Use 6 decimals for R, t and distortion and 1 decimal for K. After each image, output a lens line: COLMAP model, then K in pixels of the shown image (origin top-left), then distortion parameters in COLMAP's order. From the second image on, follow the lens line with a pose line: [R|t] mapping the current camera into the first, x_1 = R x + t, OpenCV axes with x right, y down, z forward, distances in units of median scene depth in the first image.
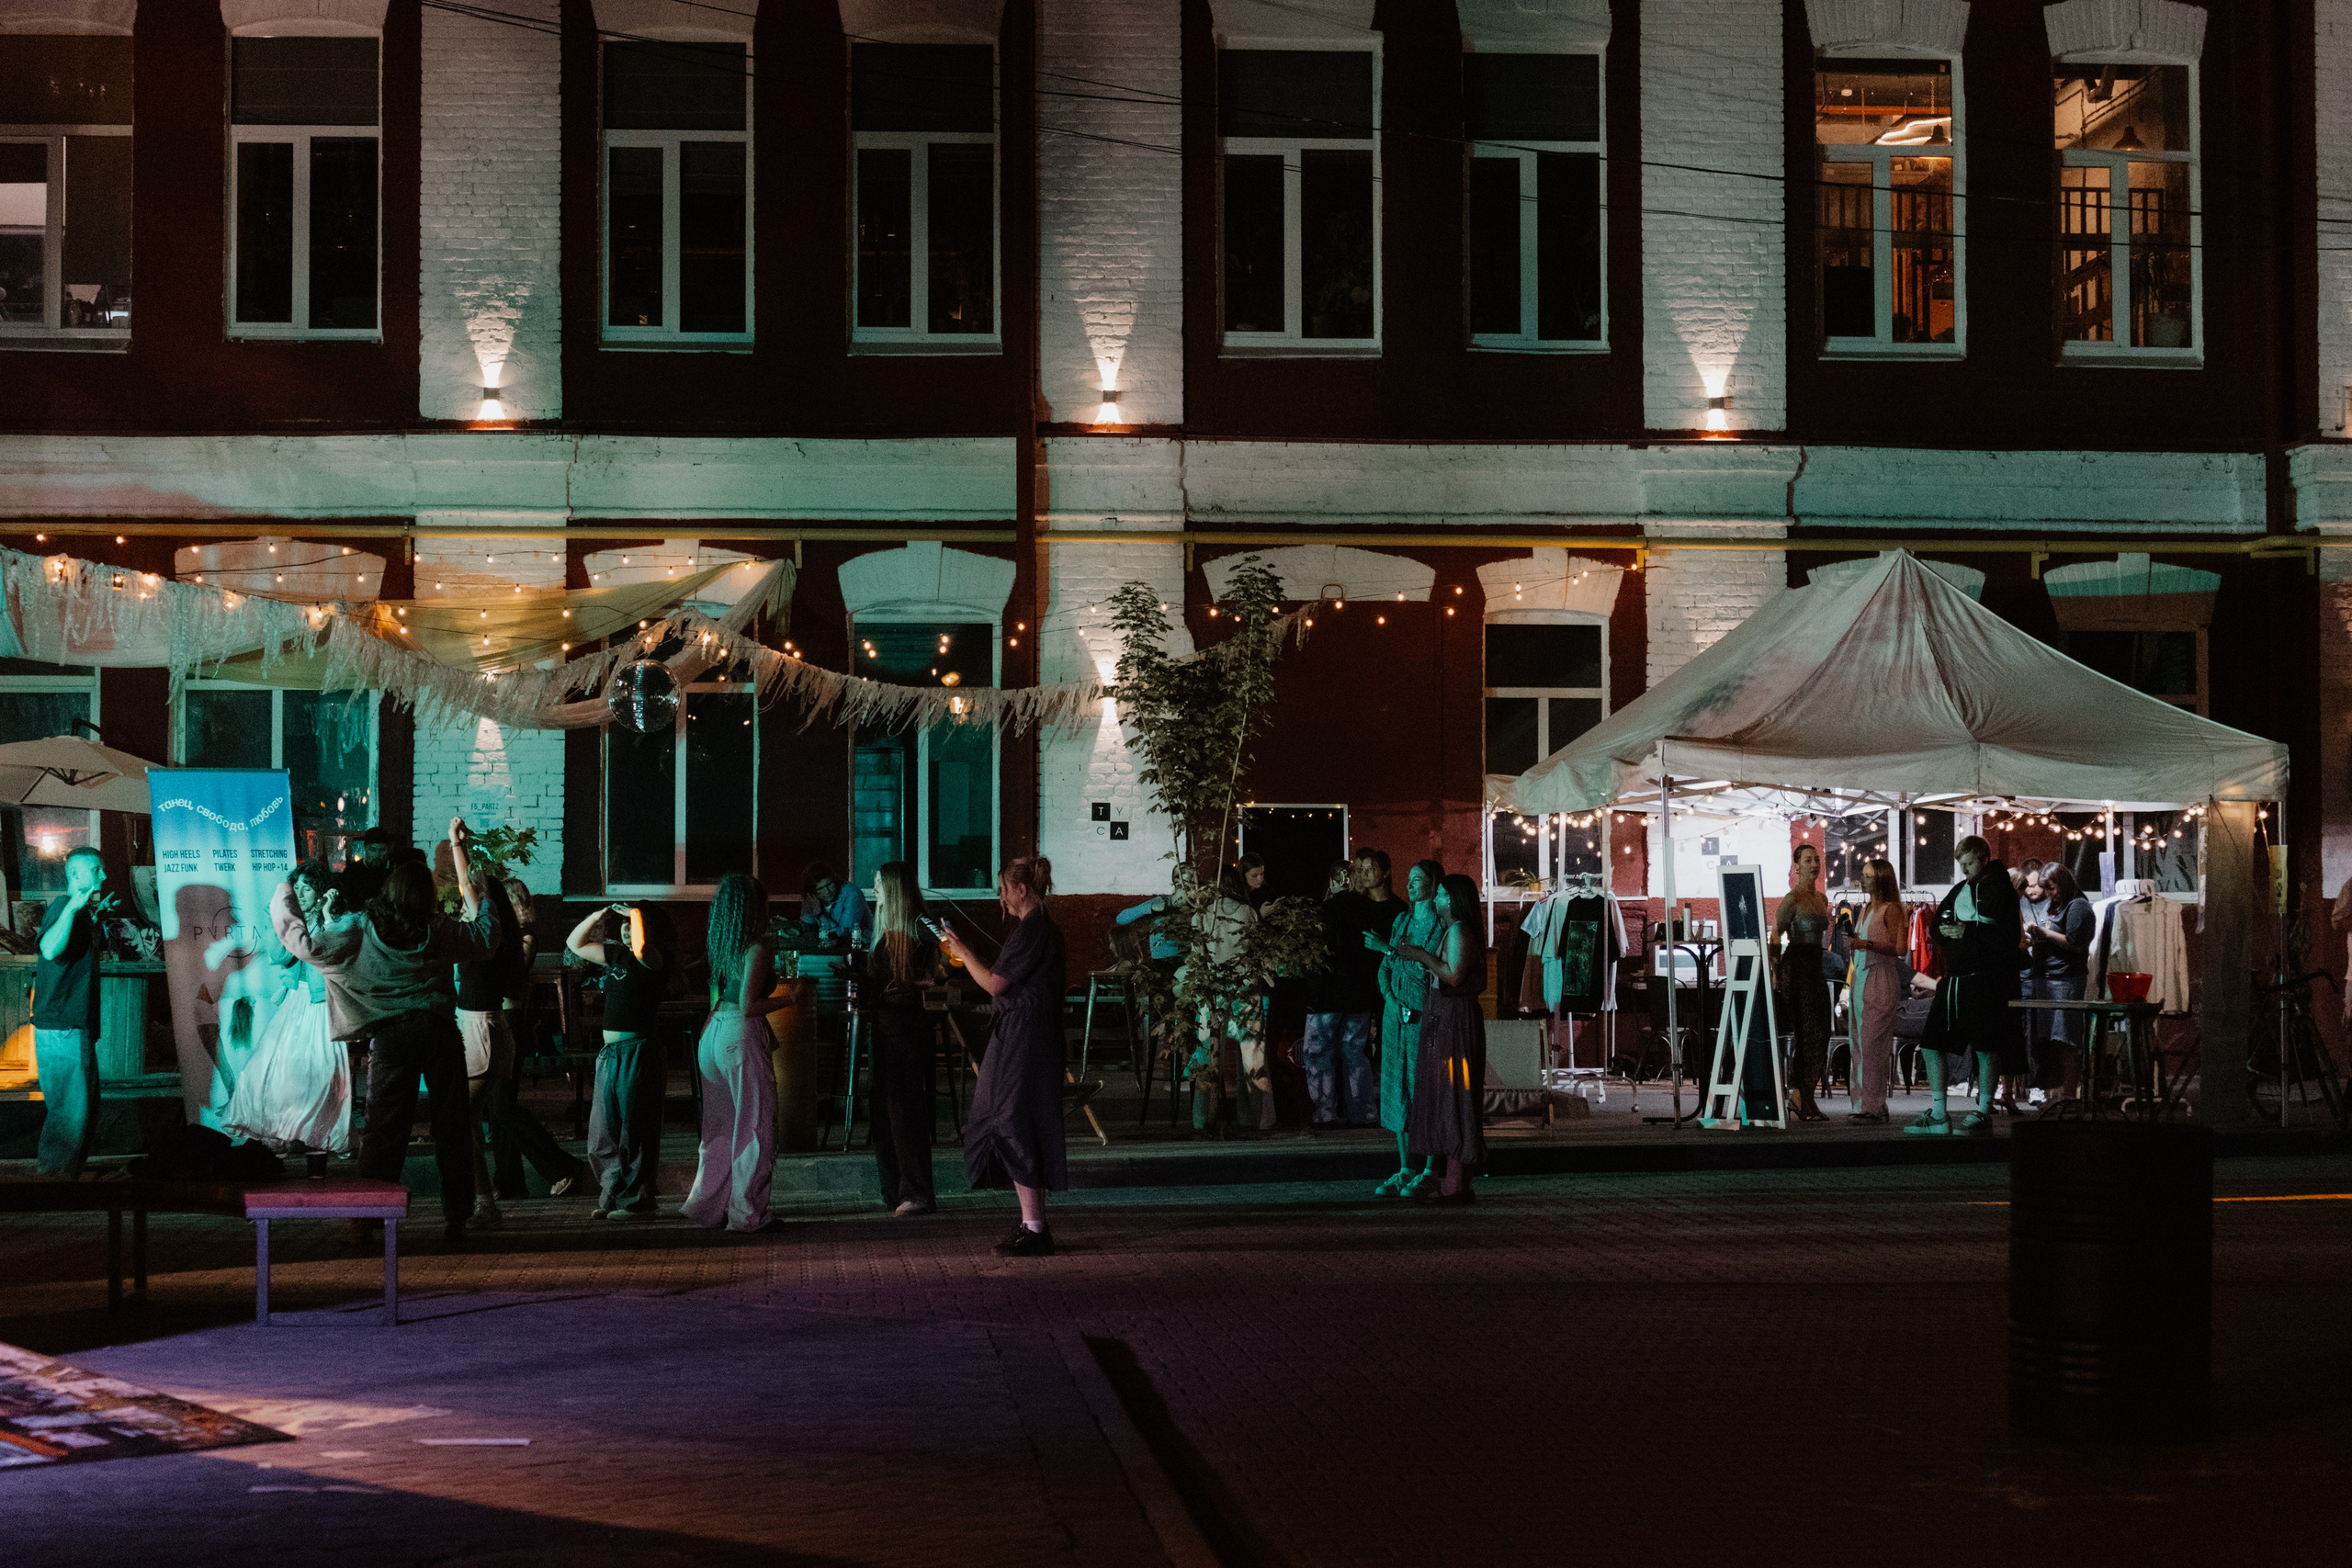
lens RADIAL K [[5011.8, 0, 1202.5], [0, 5011.8, 773.8], [0, 0, 1]] dist [0.069295, -0.323950]
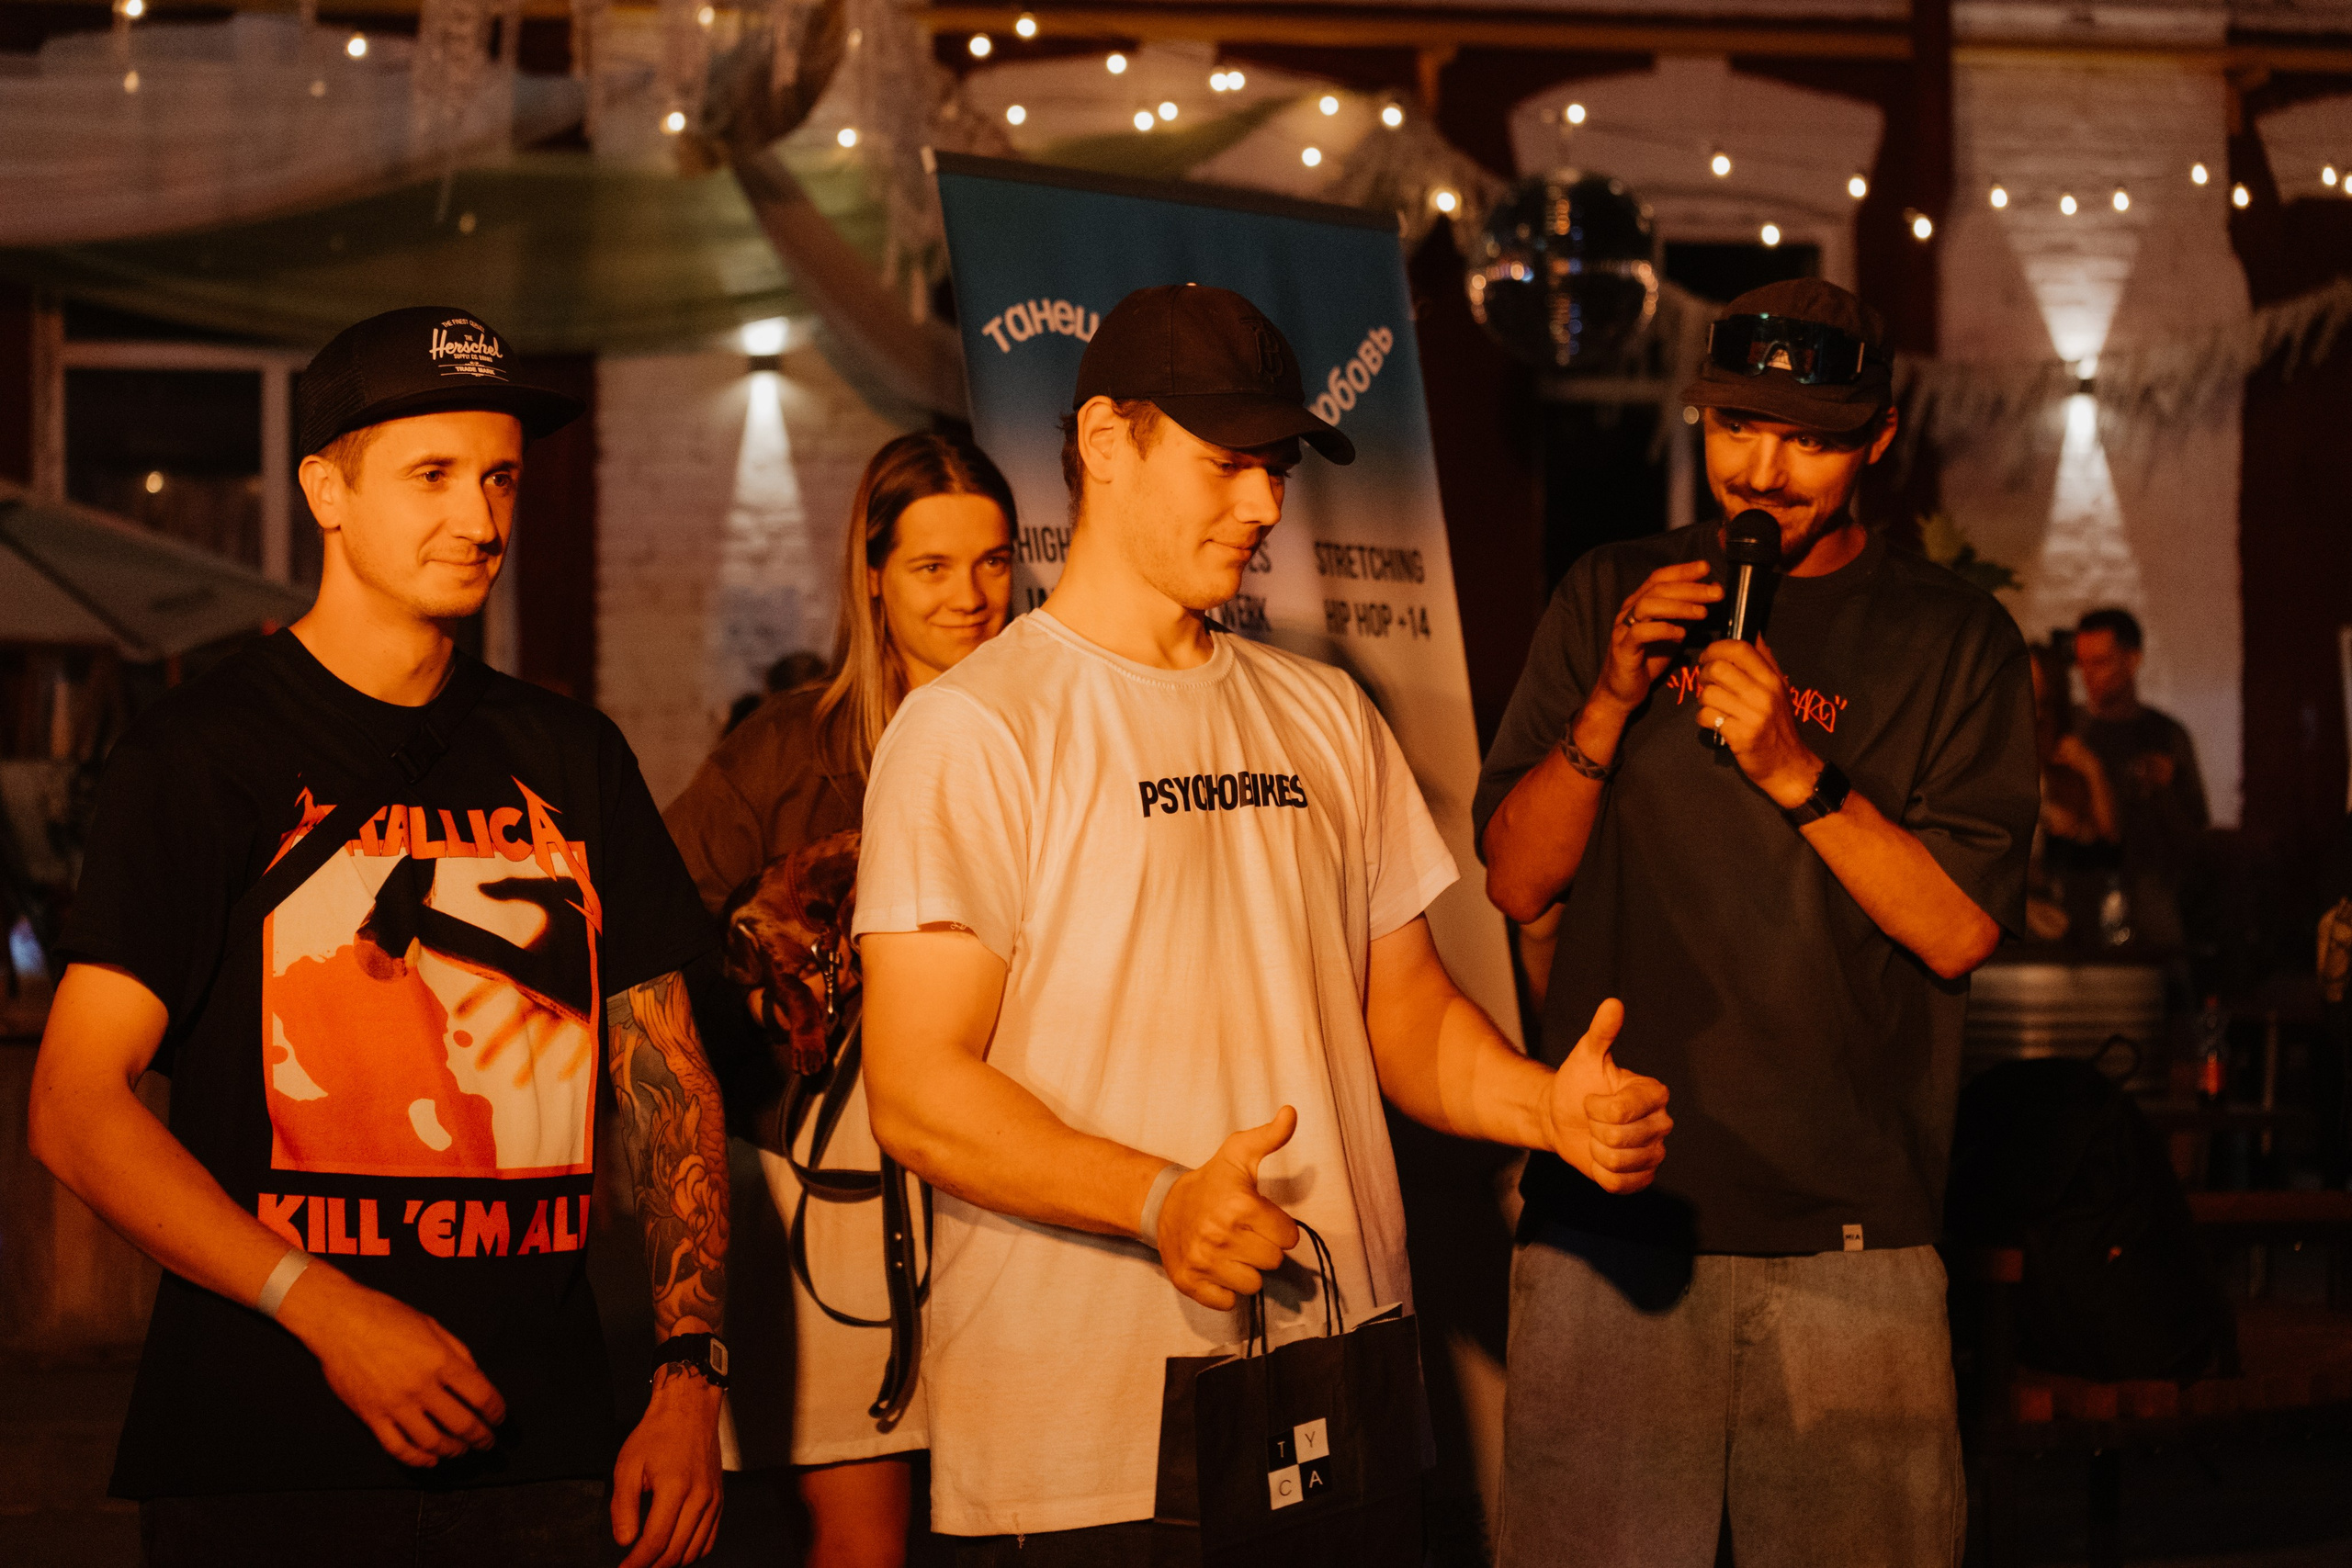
lens RADIAL K [[4971.2, 0, 1176.0], [0, 4971.2, 784.0], [0, 0, 1]] dist [0.038562, -0.122776]
pose [[0.992464, -0.003836, 0.122477, -0.160523], [0.003215, 0.999981, 0.005265, 0.017979], [-0.122495, -0.004832, 0.992457, 0.555818]]
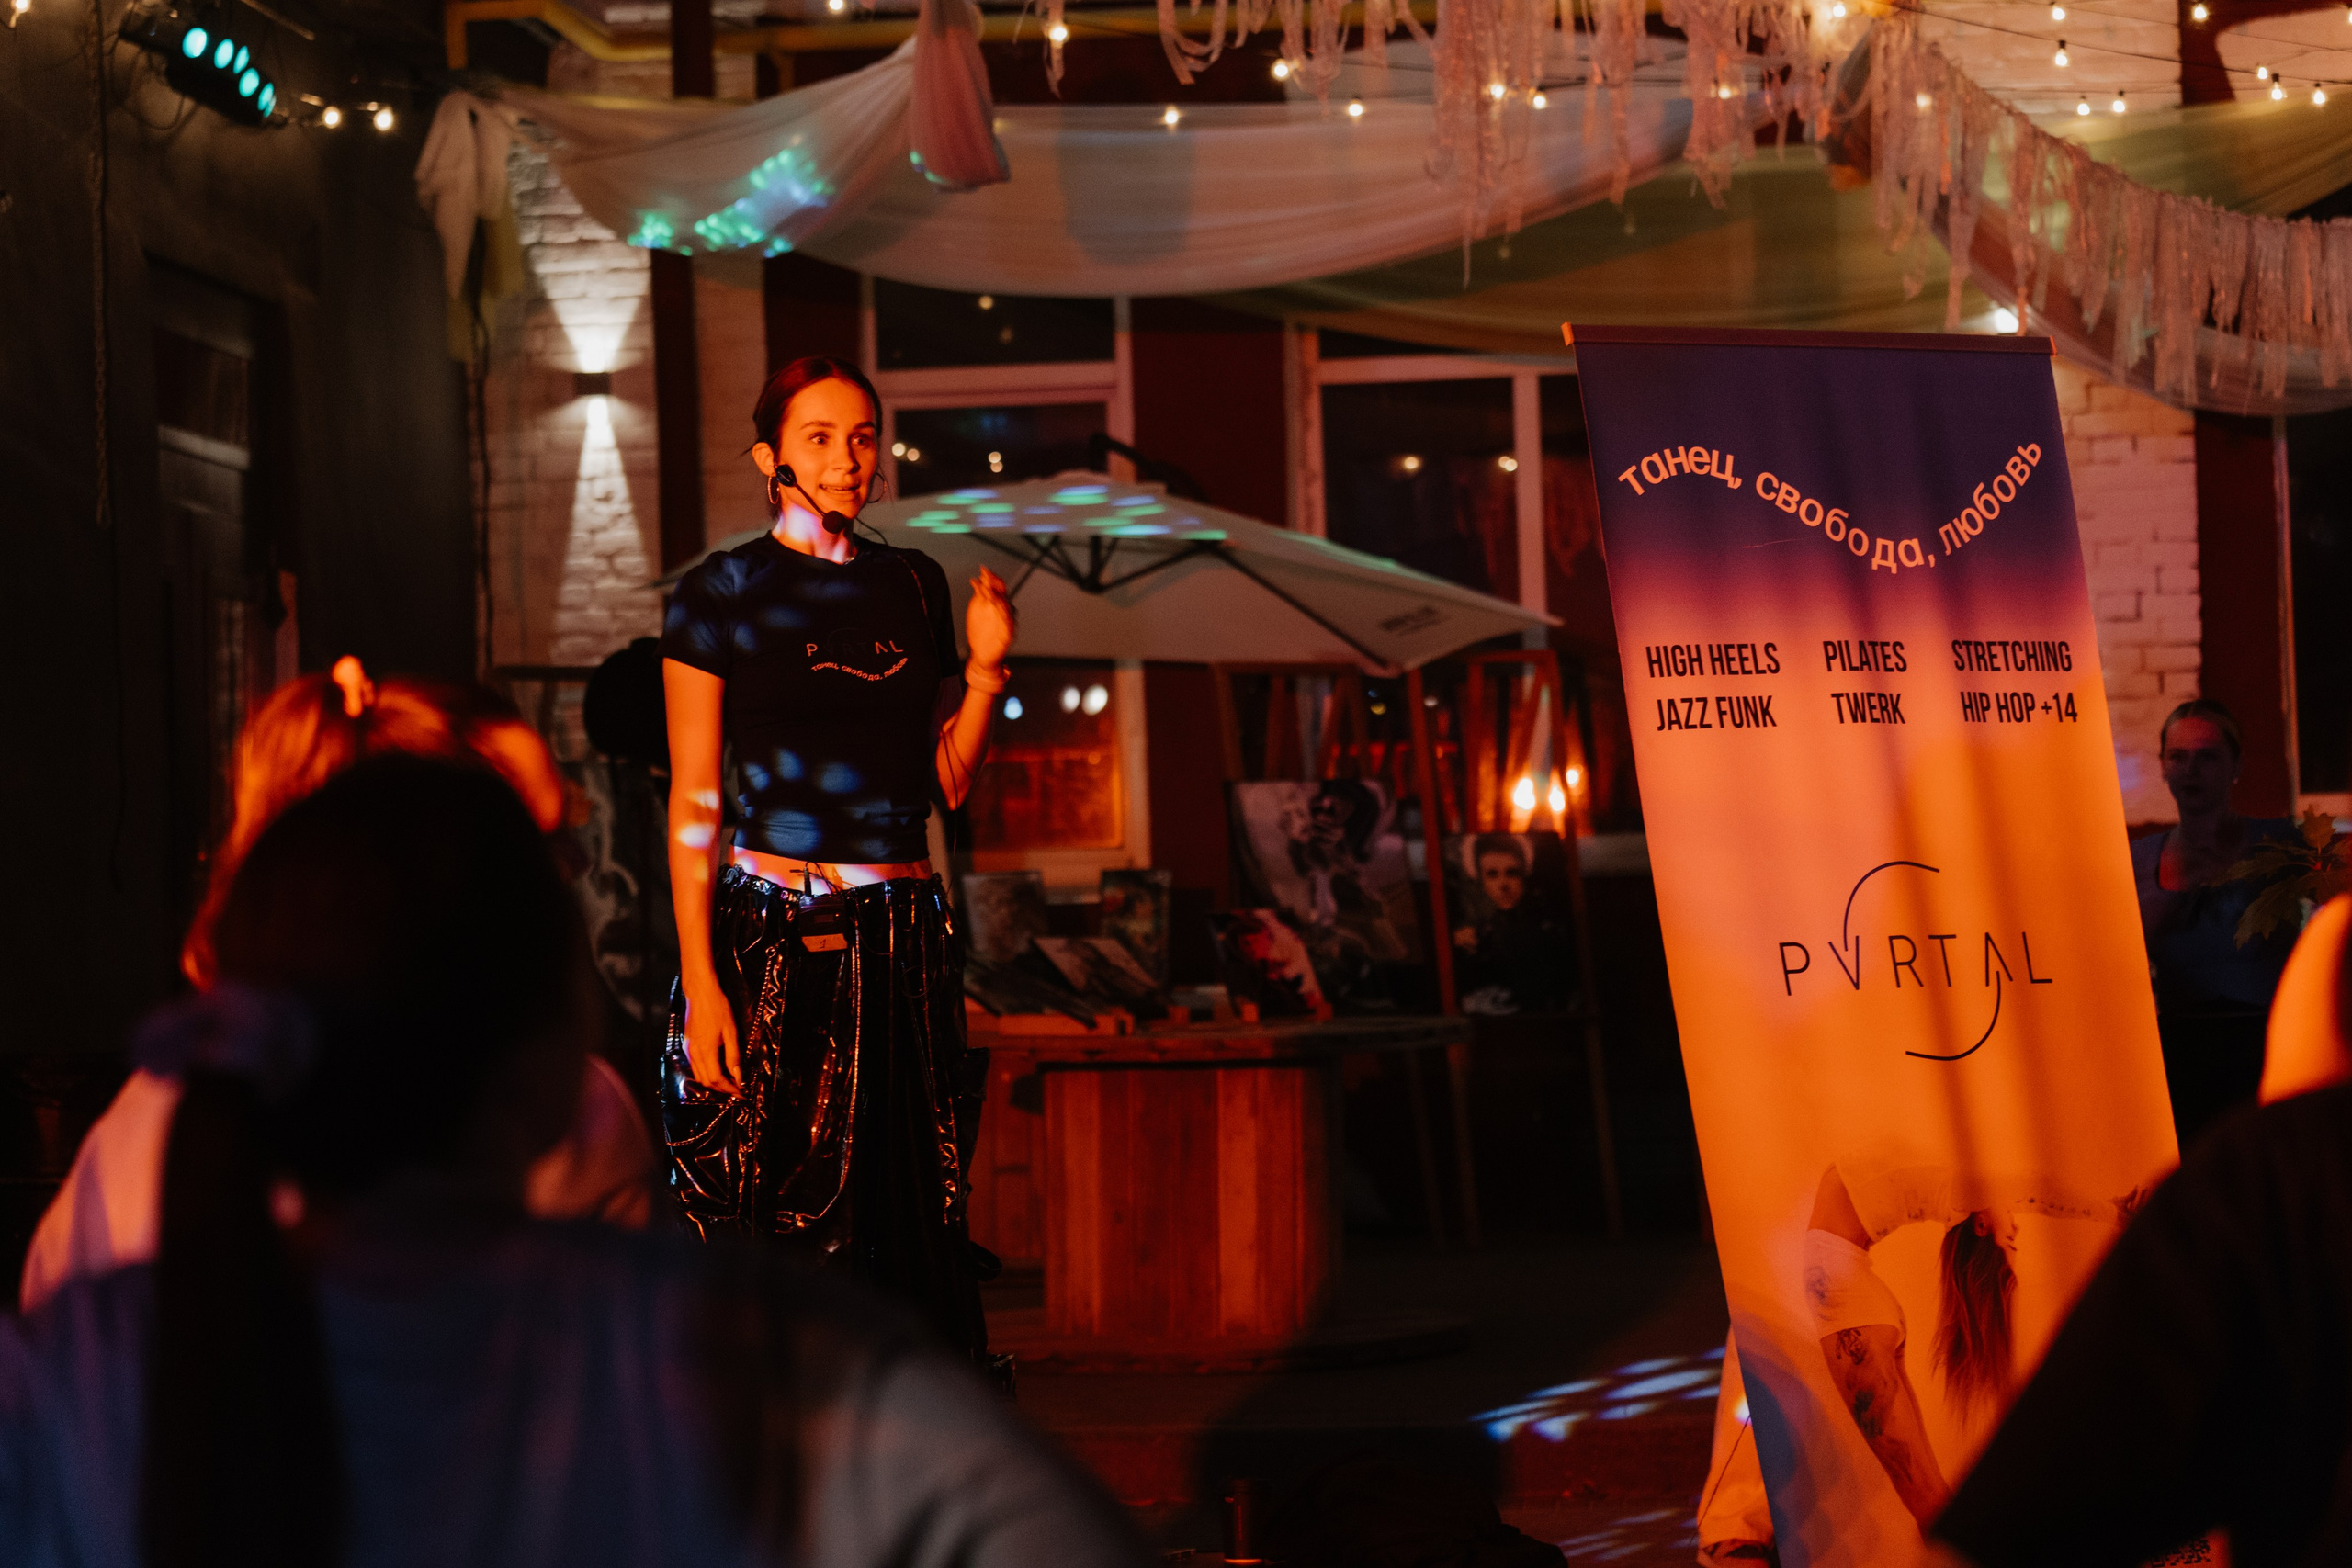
lens RADIAL K [[5541.9, 0, 1176.0], [0, 5541.9, 784.0], [0, 0, 1]] dist [-0.170188, 0.596414]
pose [[0.984317, -0.031310, -0.173610, -0.128924], [0.033400, 0.999400, 0.009131, 0.013352], [0.173220, -0.014787, 0.984772, 0.510705]]
